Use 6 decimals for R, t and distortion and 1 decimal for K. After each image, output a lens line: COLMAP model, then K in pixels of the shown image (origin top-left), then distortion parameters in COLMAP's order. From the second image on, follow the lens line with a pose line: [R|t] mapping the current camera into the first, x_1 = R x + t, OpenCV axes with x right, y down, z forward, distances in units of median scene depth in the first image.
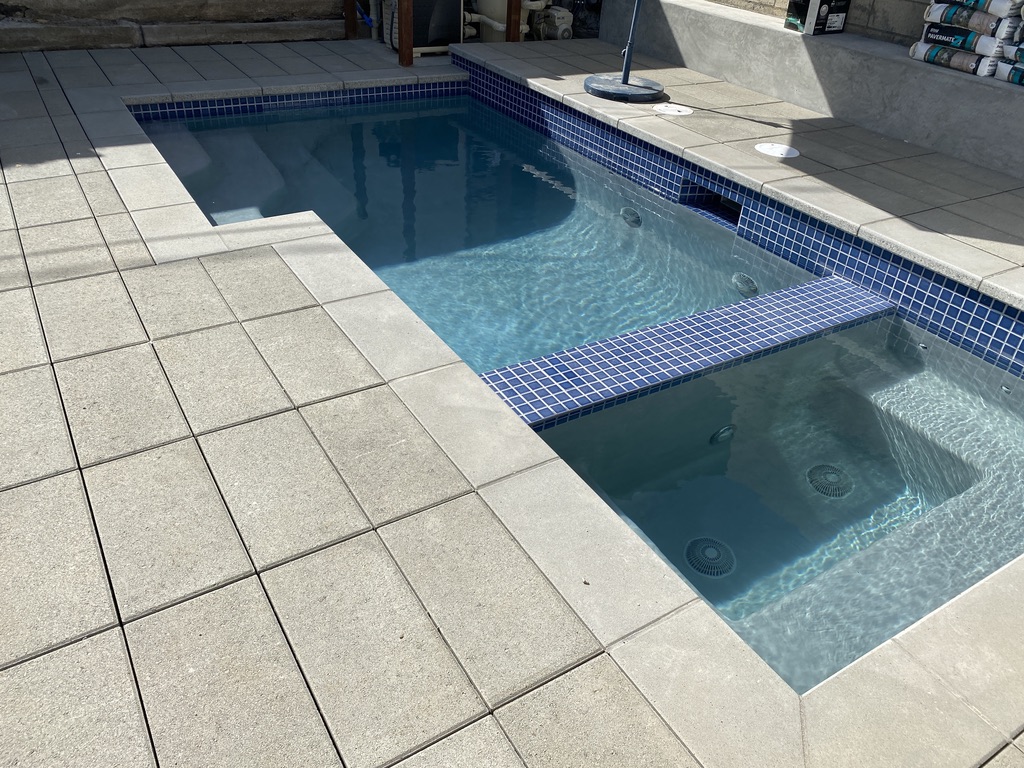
lens RADIAL K [[780.7, 0, 533.7], [0, 780.7, 392.3], [0, 0, 1]] dist [0.003856, -0.007065]
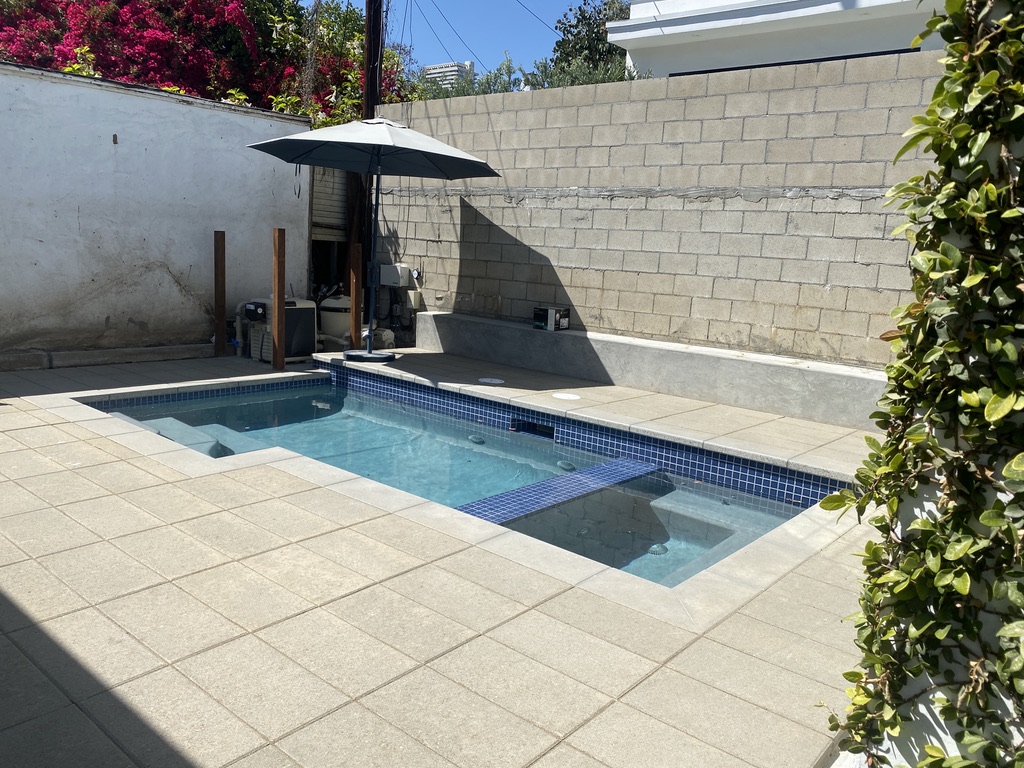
lens RADIAL K [[780.7, 0, 515.1], [0, 780.7, 382.5], [0, 0, 1]] dist [0.003856, -0.007065]
pose [[0.955502, -0.058871, 0.289051, -0.244165], [0.169094, 0.912222, -0.373174, 0.237875], [-0.241709, 0.405445, 0.881584, -0.369671]]
